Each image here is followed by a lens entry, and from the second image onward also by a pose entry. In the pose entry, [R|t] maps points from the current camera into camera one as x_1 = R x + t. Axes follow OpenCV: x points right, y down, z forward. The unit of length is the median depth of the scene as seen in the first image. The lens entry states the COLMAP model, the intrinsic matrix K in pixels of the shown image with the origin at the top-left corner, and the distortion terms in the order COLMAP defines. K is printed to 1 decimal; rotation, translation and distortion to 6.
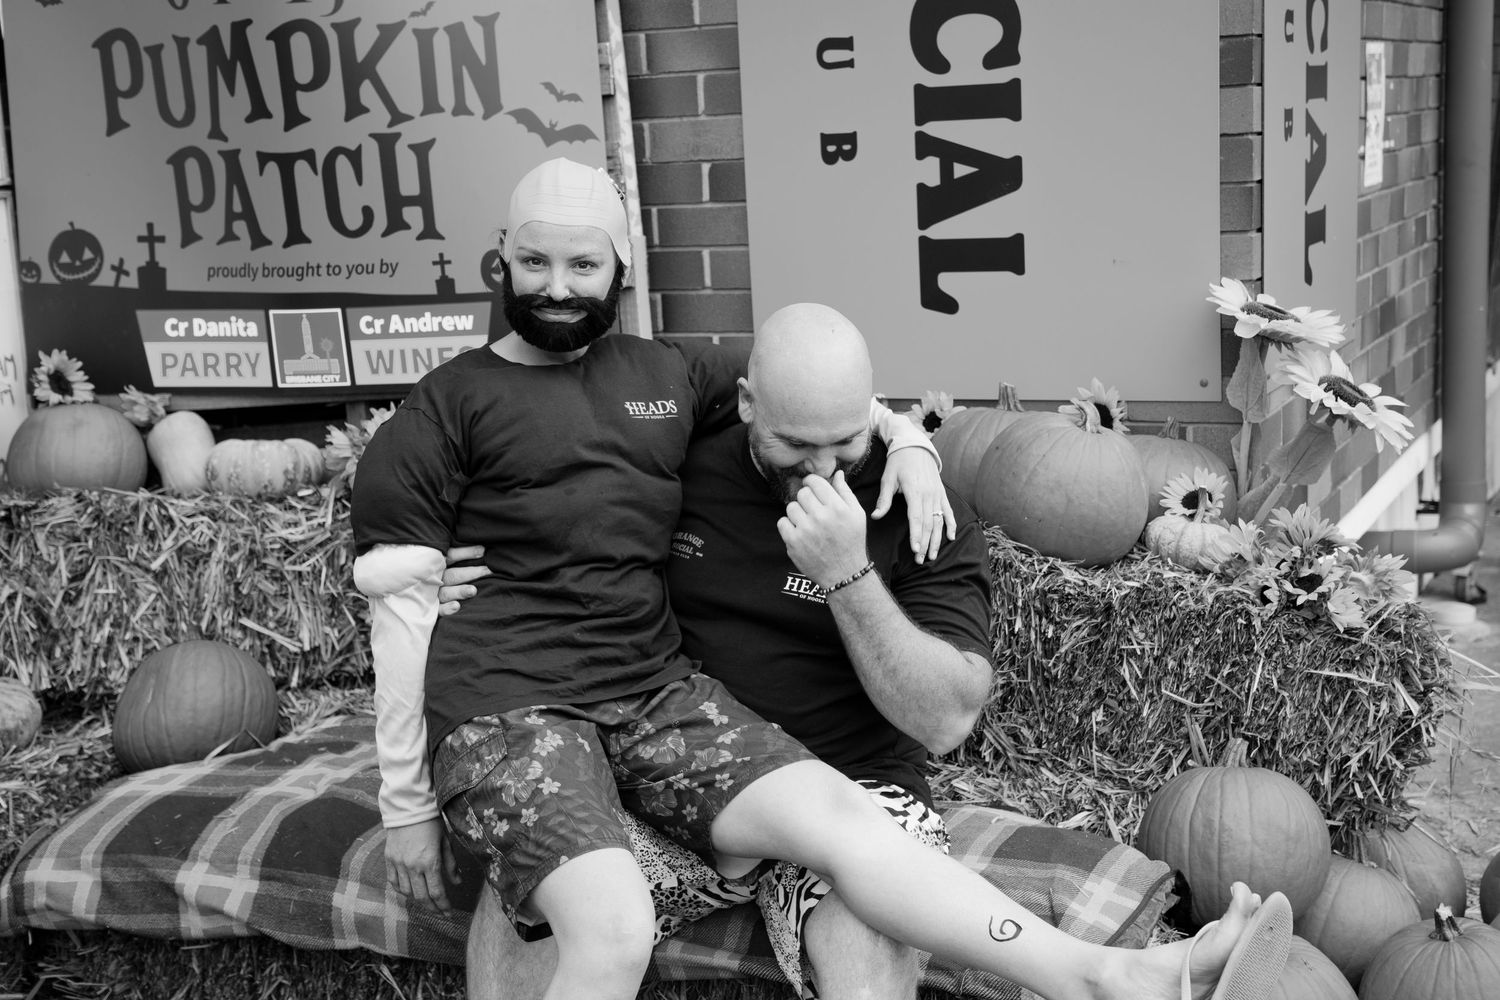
lens RADIAL K [[2130.7, 0, 812.2], [0, 2130.7, 498.4], [0, 0, 1]] dist [0.157103, 0.011807]
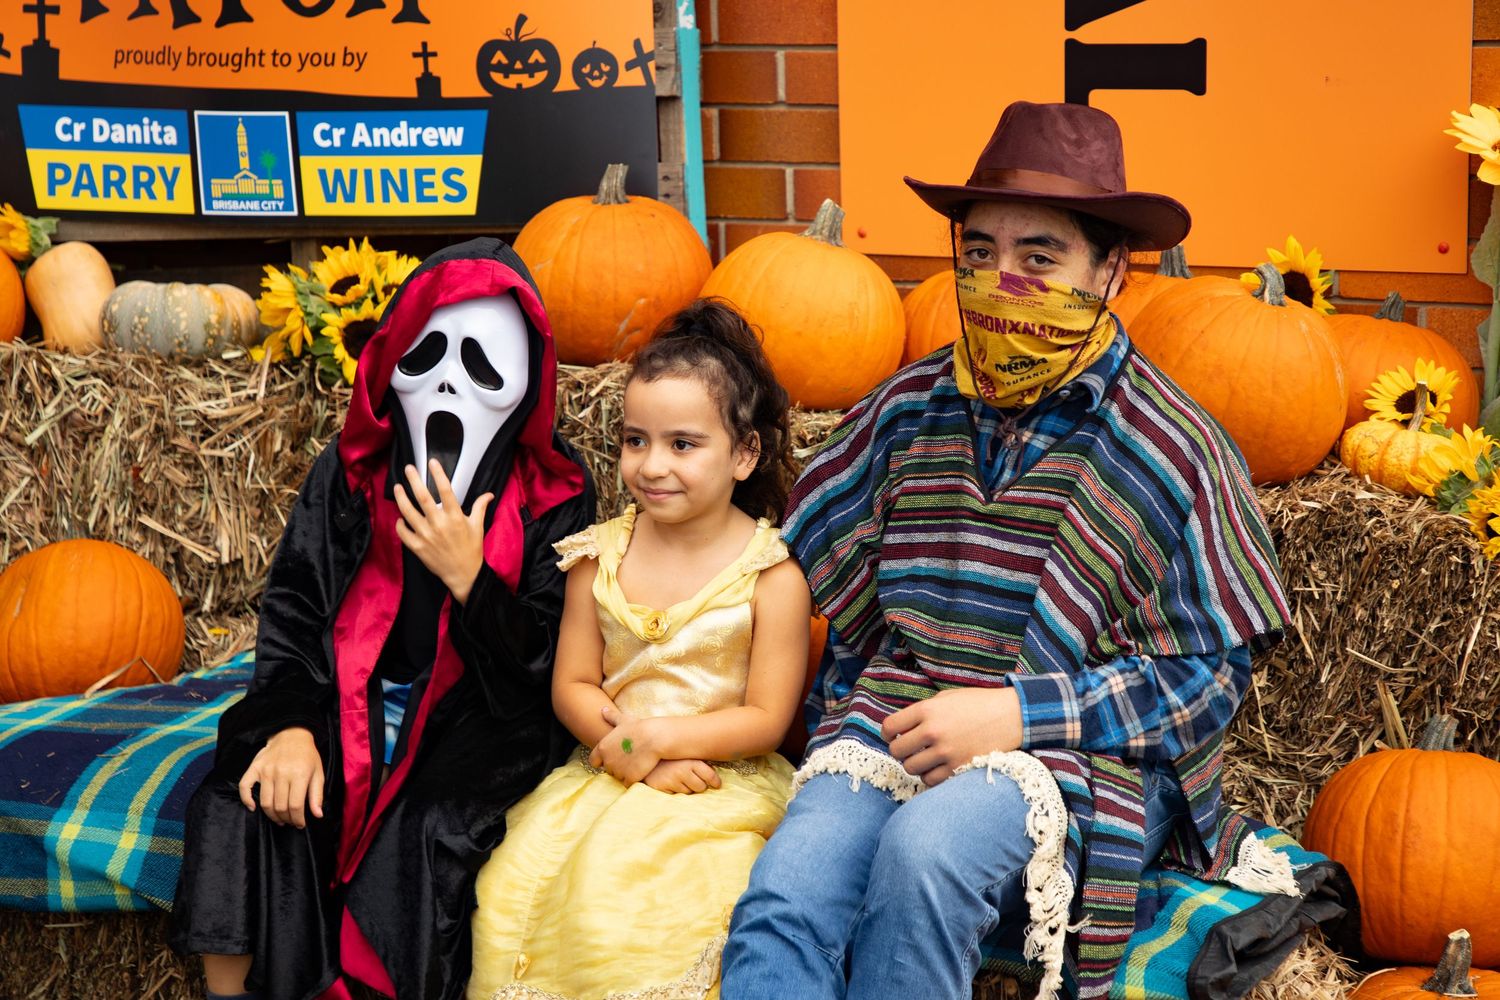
lens RADIAL K [[3296.2, 0, 804.3], [0, 3296.2, 440.4], [0, 0, 1]] dist [0.361847, -0.128368]
pose [[0.997182, 0.040113, -0.063389, 0.038762], [-0.040819, 0.999118, -0.009888, 0.031023], [0.062936, 0.012448, 0.997940, -0.149351]]
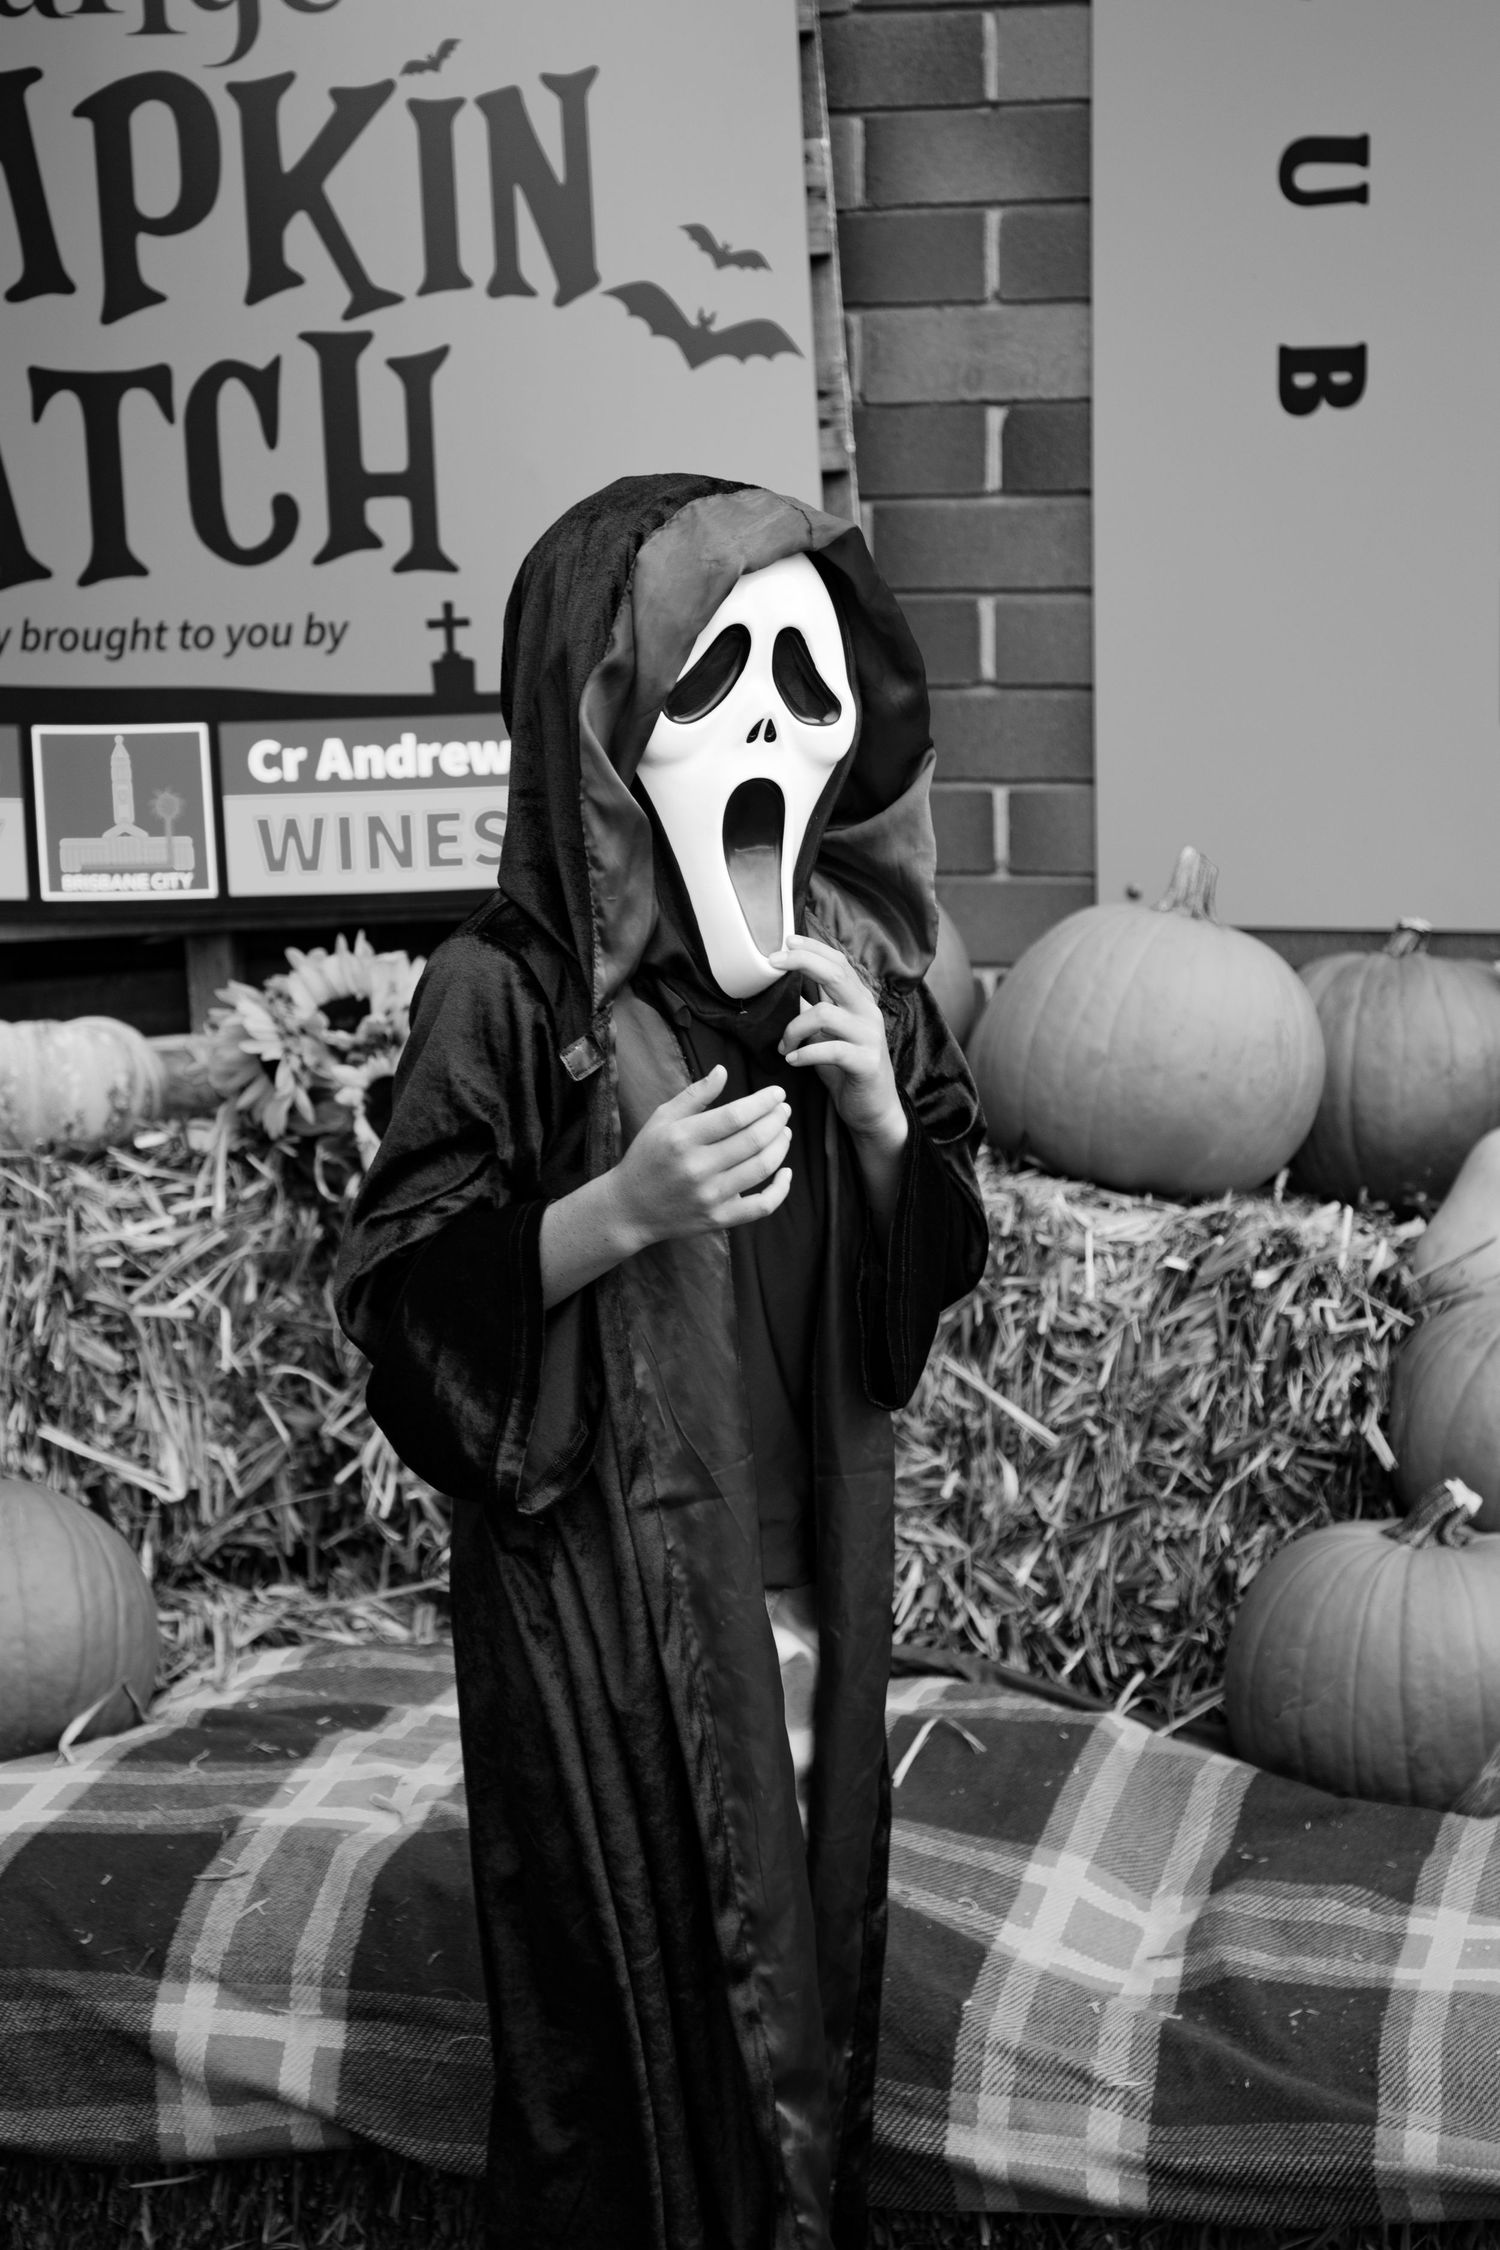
lens RADIAL K [[4944.2, 0, 743.3], [0, 4944.2, 1004.5], [0, 0, 1]] dist [0.361847, -0.128368]
pose [[0.989174, 0.001201, 0.146739, -0.269803], [0.002764, 0.999637, -0.026815, -0.002822], [-0.146718, 0.026931, 0.988812, -0.028973]]
